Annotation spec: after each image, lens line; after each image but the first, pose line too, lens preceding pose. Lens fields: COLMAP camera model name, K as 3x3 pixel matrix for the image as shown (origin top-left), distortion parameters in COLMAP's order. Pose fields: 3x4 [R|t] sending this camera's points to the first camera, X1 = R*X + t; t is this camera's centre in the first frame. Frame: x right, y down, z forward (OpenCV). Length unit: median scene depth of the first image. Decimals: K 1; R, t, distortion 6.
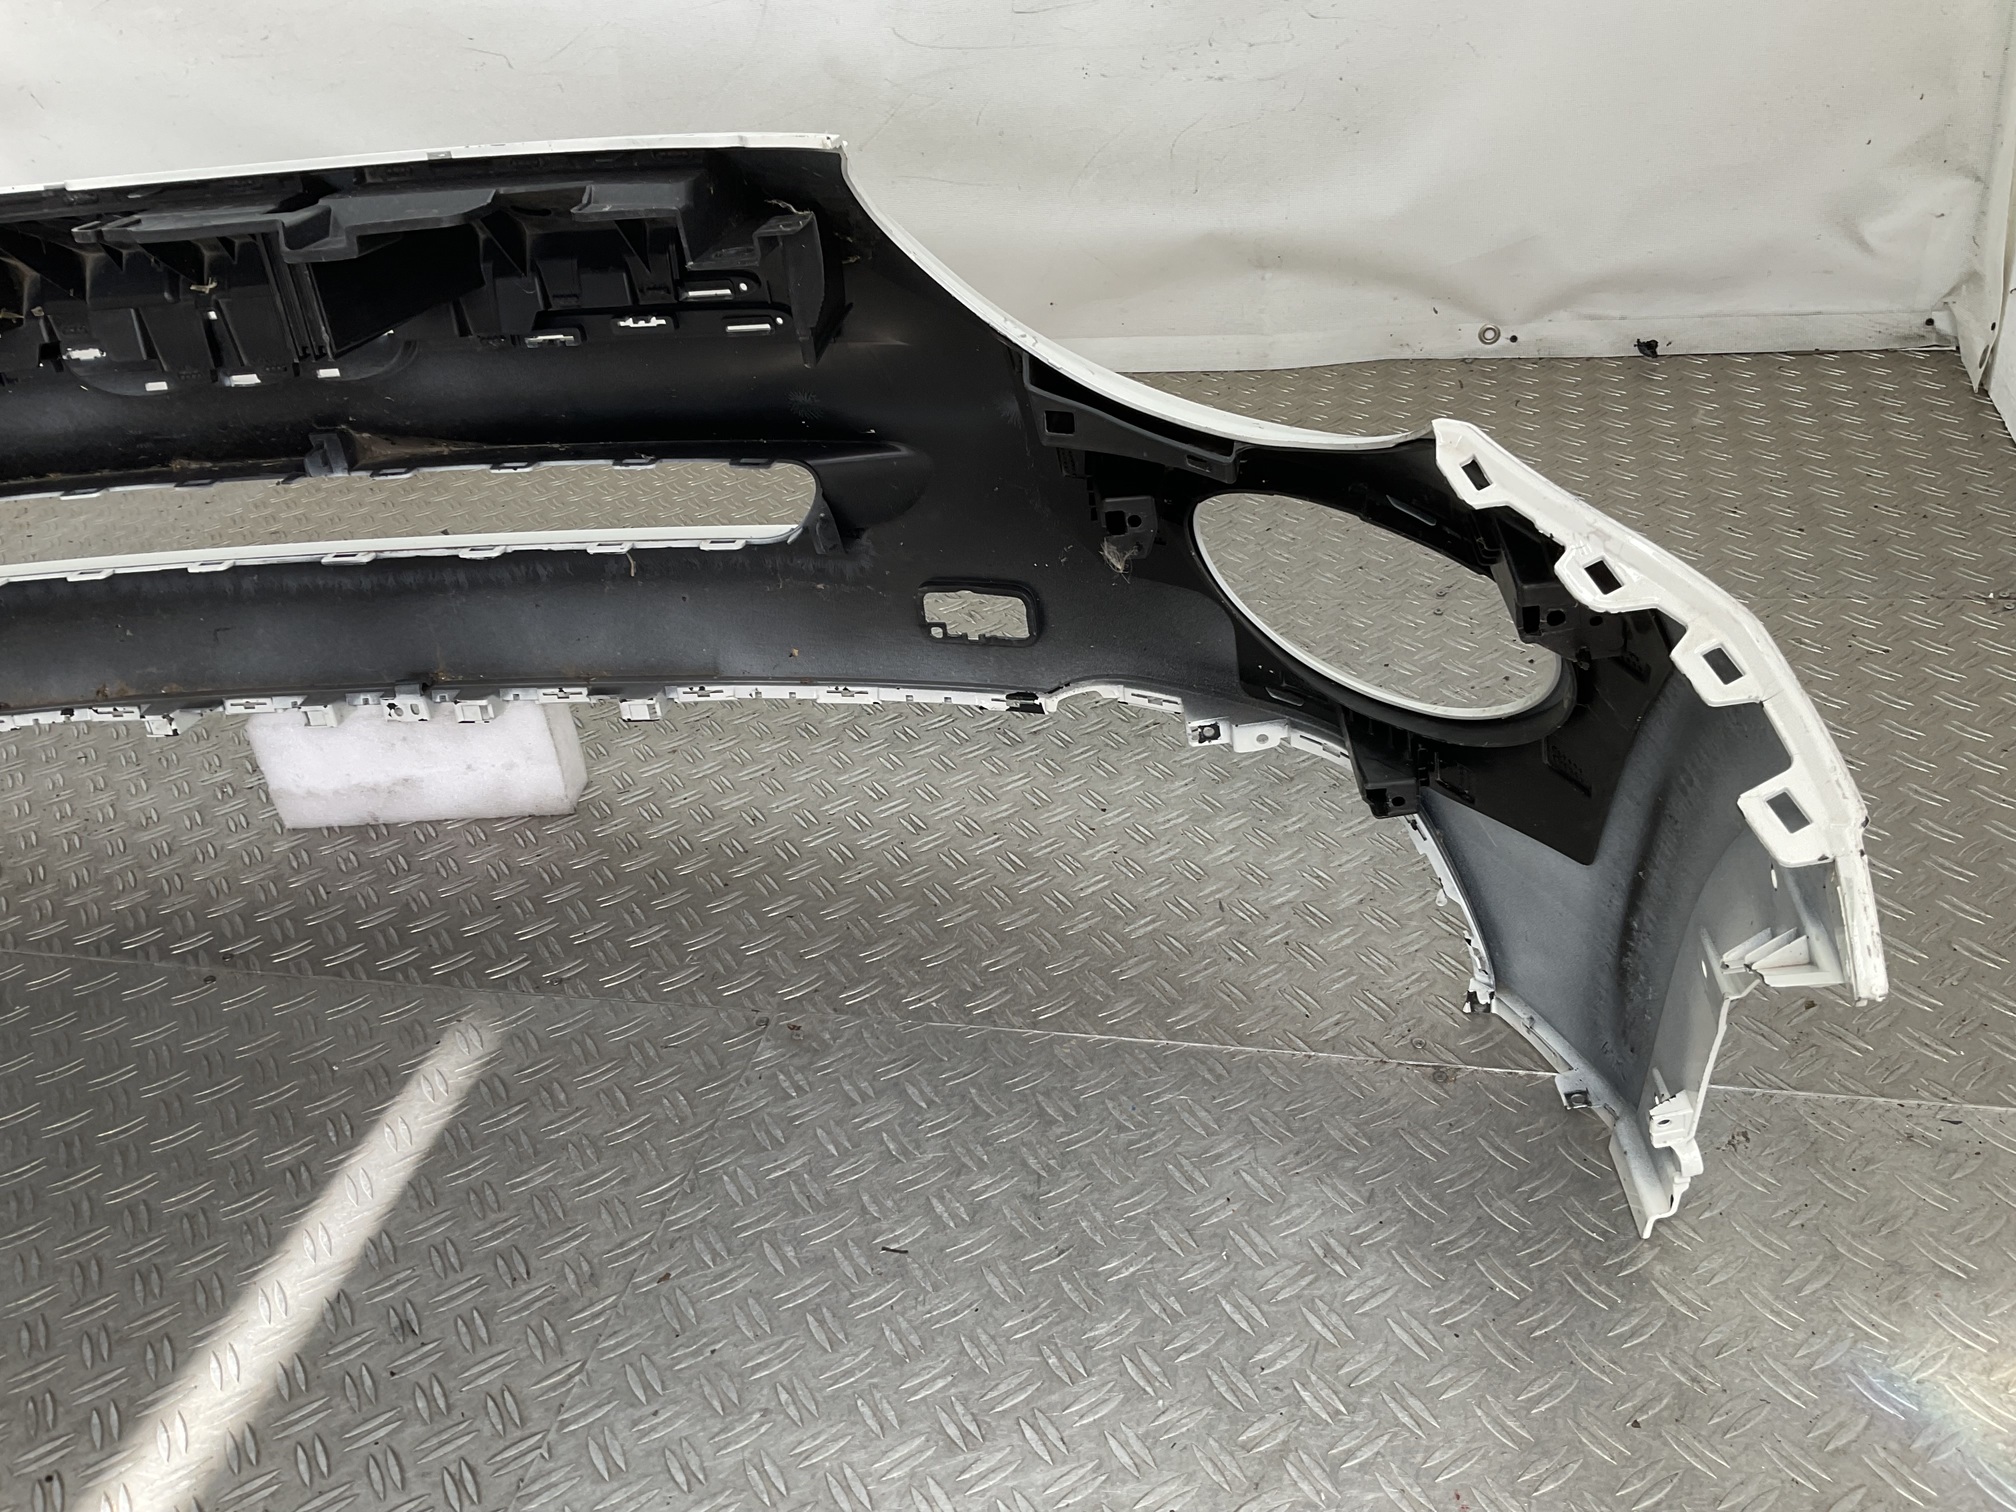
lens RADIAL K [[1660.7, 0, 995.4], [0, 1660.7, 753.5], [0, 0, 1]] dist [0.104524, -0.189710]
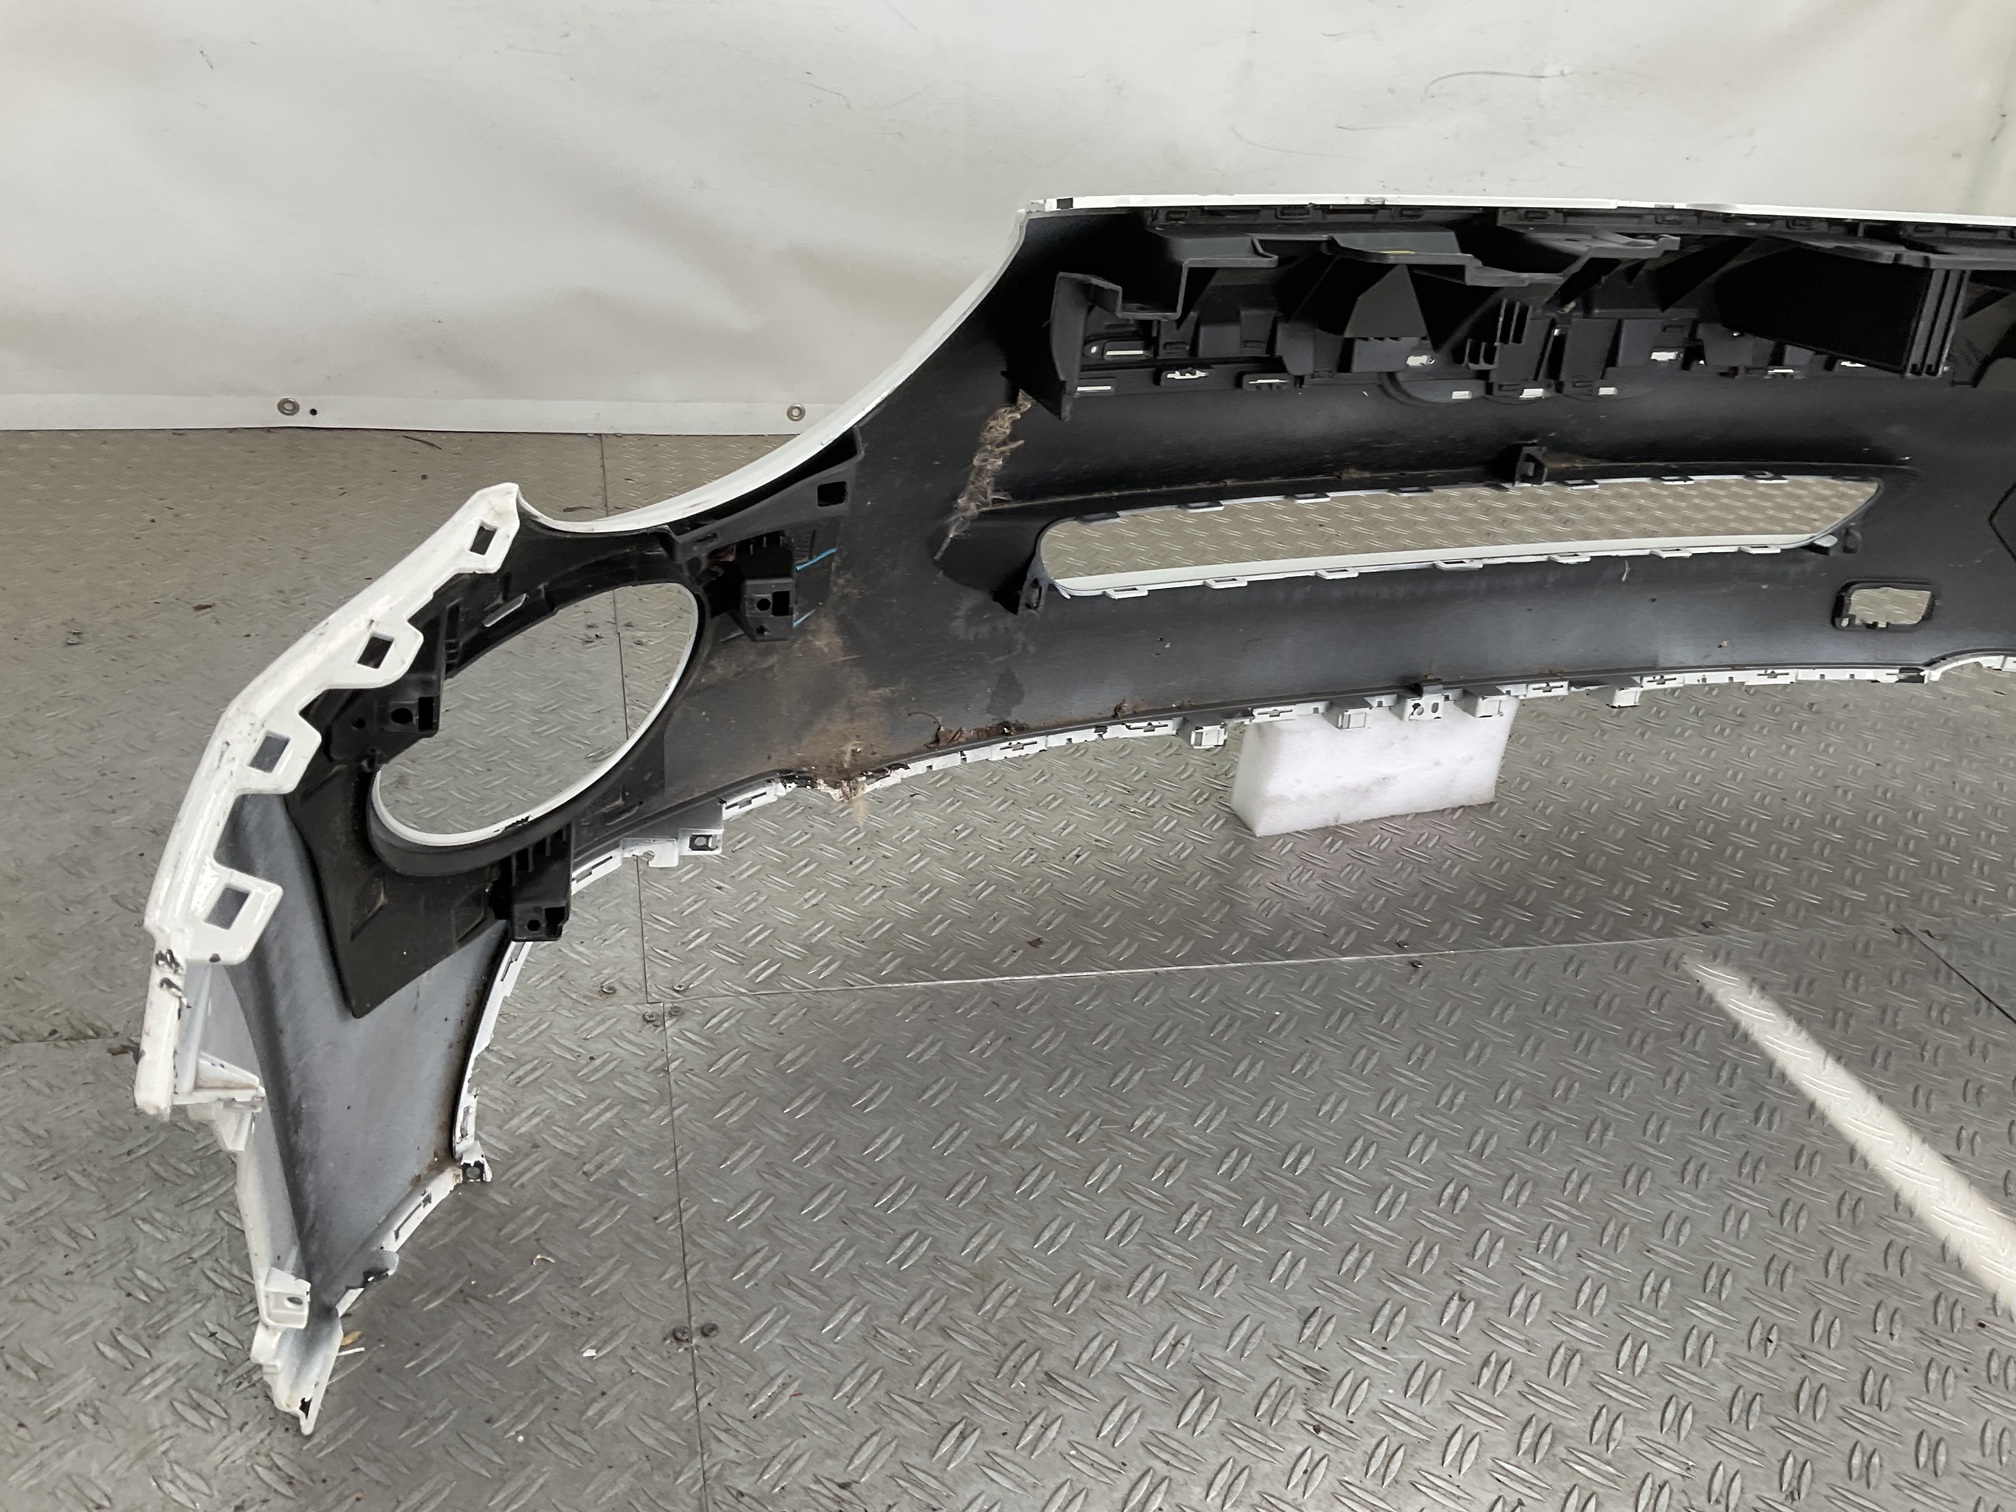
lens RADIAL K [[1660.7, 0, 995.4], [0, 1660.7, 753.5], [0, 0, 1]] dist [0.104524, -0.189710]
pose [[0.861759, -0.045671, 0.505257, -1.155453], [0.081589, 0.995452, -0.049178, 0.033472], [-0.500714, 0.083603, 0.861566, 0.218527]]
